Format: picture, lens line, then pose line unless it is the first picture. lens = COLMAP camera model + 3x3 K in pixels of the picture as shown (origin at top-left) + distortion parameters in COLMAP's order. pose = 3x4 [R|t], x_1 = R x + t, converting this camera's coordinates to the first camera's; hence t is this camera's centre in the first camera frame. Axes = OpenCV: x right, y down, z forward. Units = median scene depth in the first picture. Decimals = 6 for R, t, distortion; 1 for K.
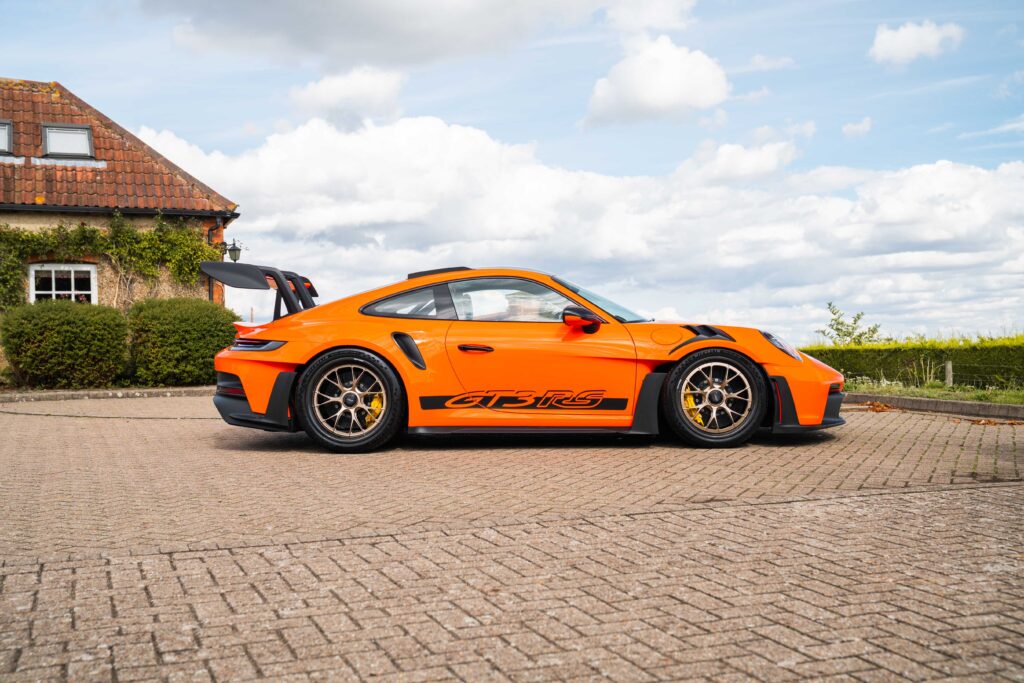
lens RADIAL K [[1208.9, 0, 512.0], [0, 1208.9, 341.5], [0, 0, 1]] dist [0.172072, 0.015242]
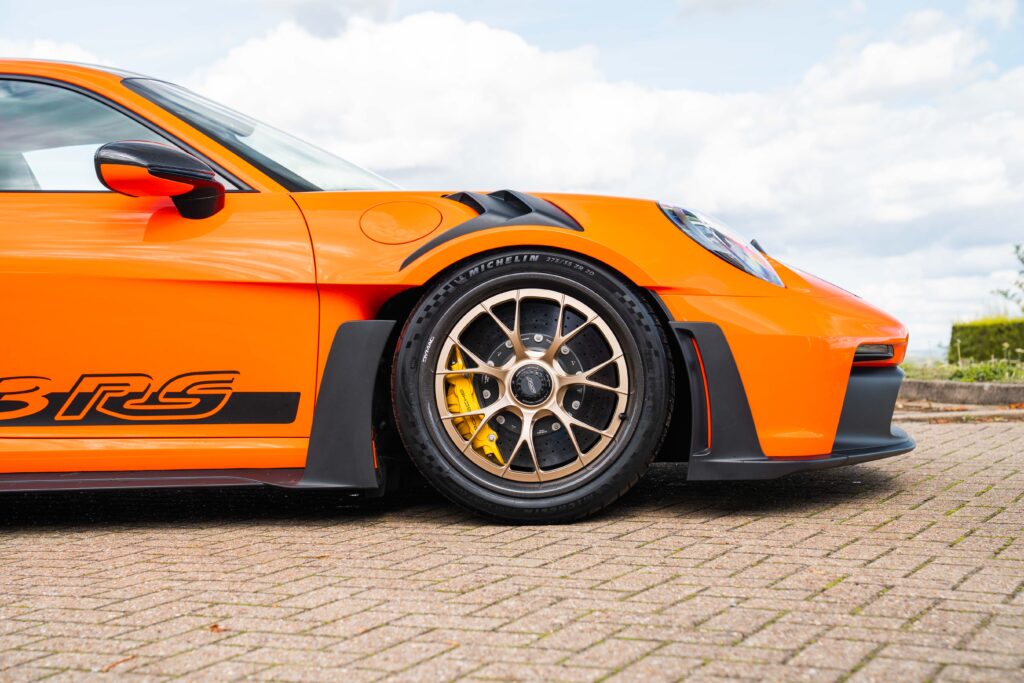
lens RADIAL K [[1607.4, 0, 512.0], [0, 1607.4, 341.5], [0, 0, 1]] dist [0.265484, 0.044047]
pose [[0.998087, -0.015975, -0.059721, 0.190580], [0.016055, 0.999871, 0.000865, 0.032427], [0.059700, -0.001822, 0.998215, 0.515531]]
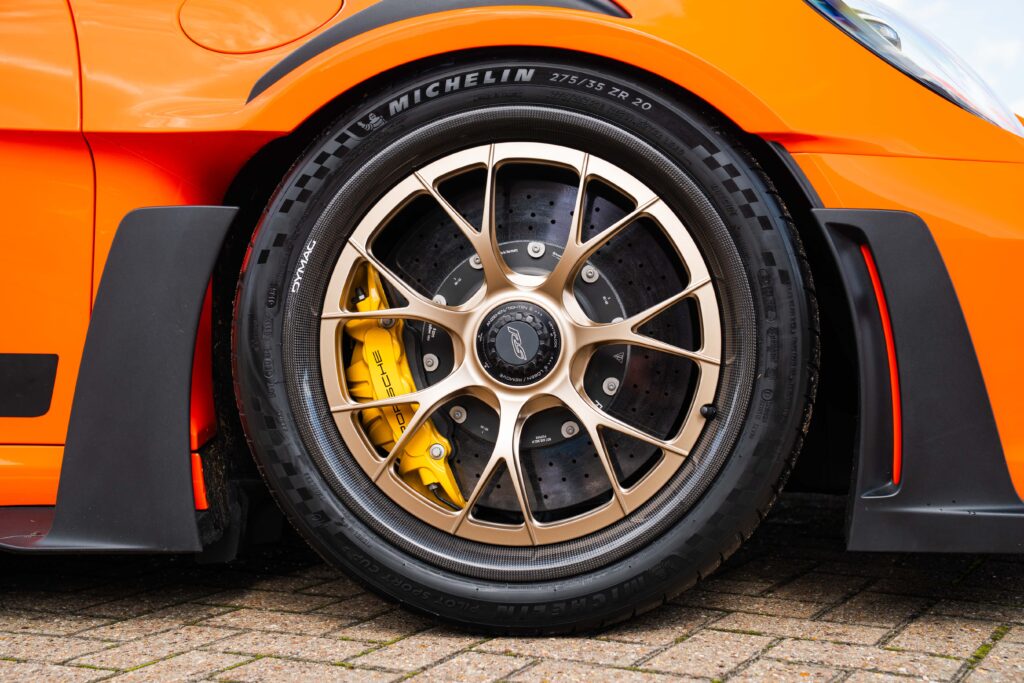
lens RADIAL K [[1356.7, 0, 512.0], [0, 1356.7, 341.5], [0, 0, 1]] dist [0.166915, 0.004164]
pose [[0.993529, -0.006211, -0.113405, 0.188770], [0.006780, 0.999966, 0.004637, 0.044805], [0.113372, -0.005375, 0.993538, 0.802630]]
